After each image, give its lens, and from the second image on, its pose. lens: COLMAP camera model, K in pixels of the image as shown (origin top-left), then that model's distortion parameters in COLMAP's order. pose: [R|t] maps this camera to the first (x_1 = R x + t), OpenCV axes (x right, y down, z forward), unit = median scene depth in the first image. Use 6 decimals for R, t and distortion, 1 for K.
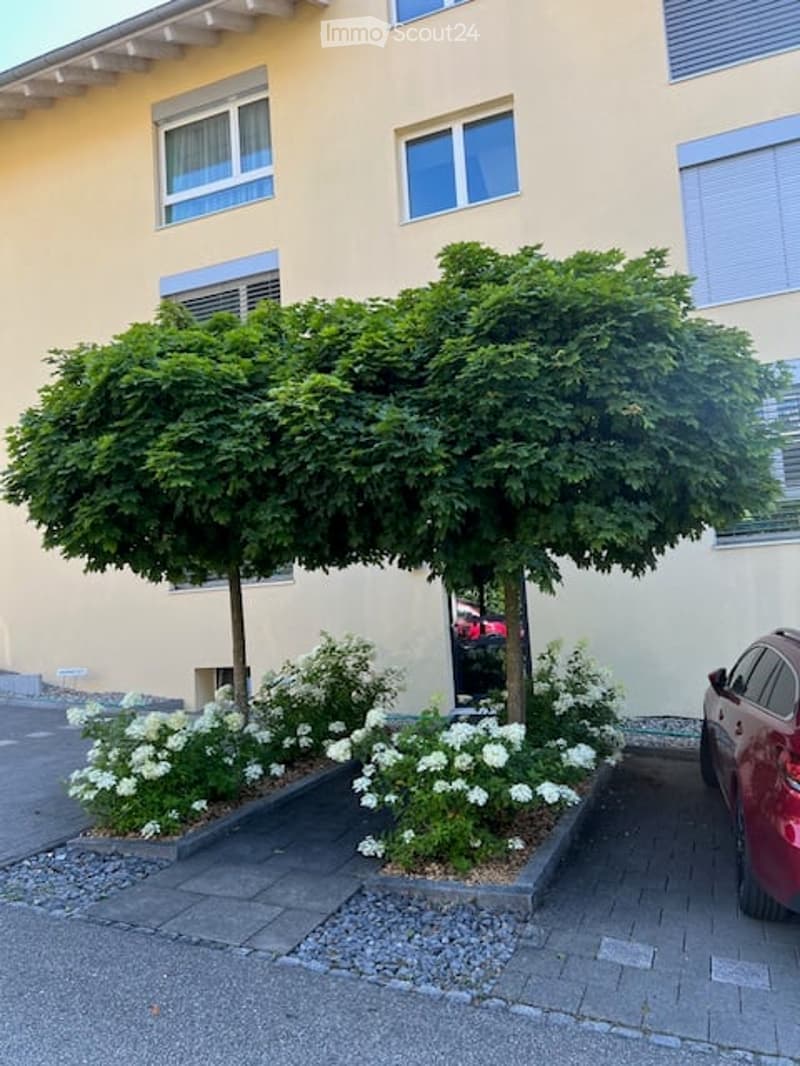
lens RADIAL K [[792.0, 0, 400.6], [0, 792.0, 558.1], [0, 0, 1]] dist [0.004884, -0.008369]
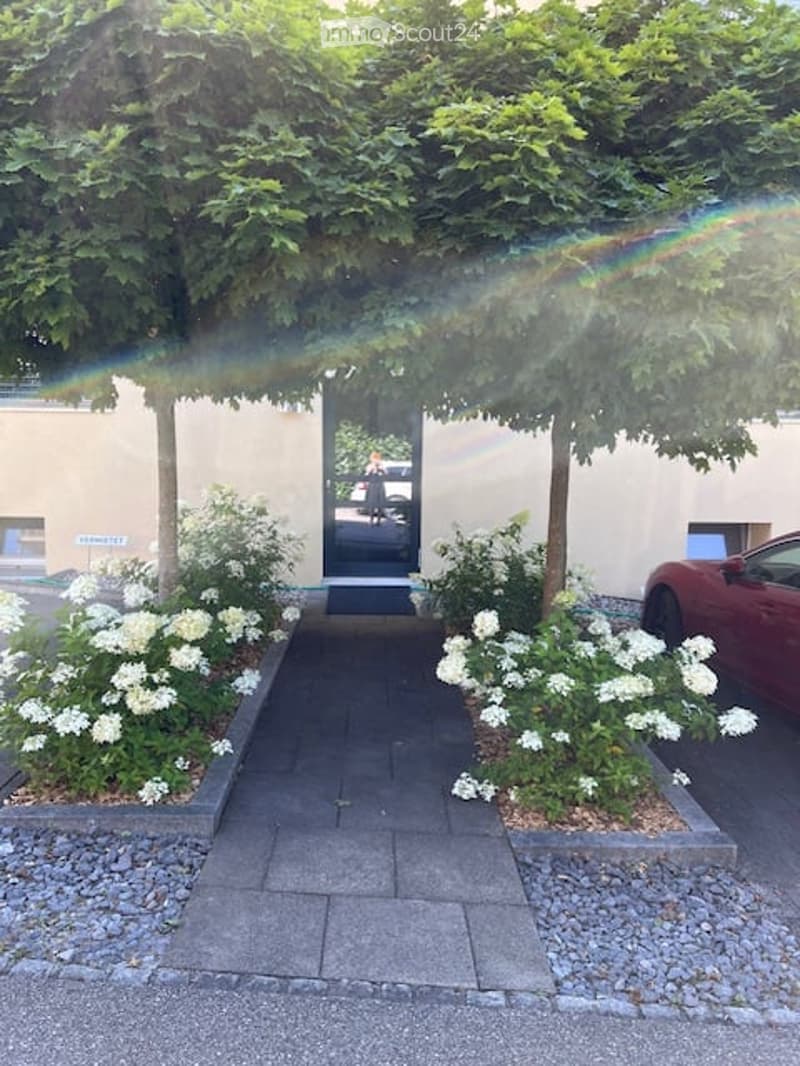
lens RADIAL K [[792.0, 0, 400.6], [0, 792.0, 558.1], [0, 0, 1]] dist [0.004884, -0.008369]
pose [[0.915675, 0.021696, 0.401334, -0.411234], [-0.098099, 0.980407, 0.170820, 0.024525], [-0.389765, -0.195786, 0.899862, 0.385403]]
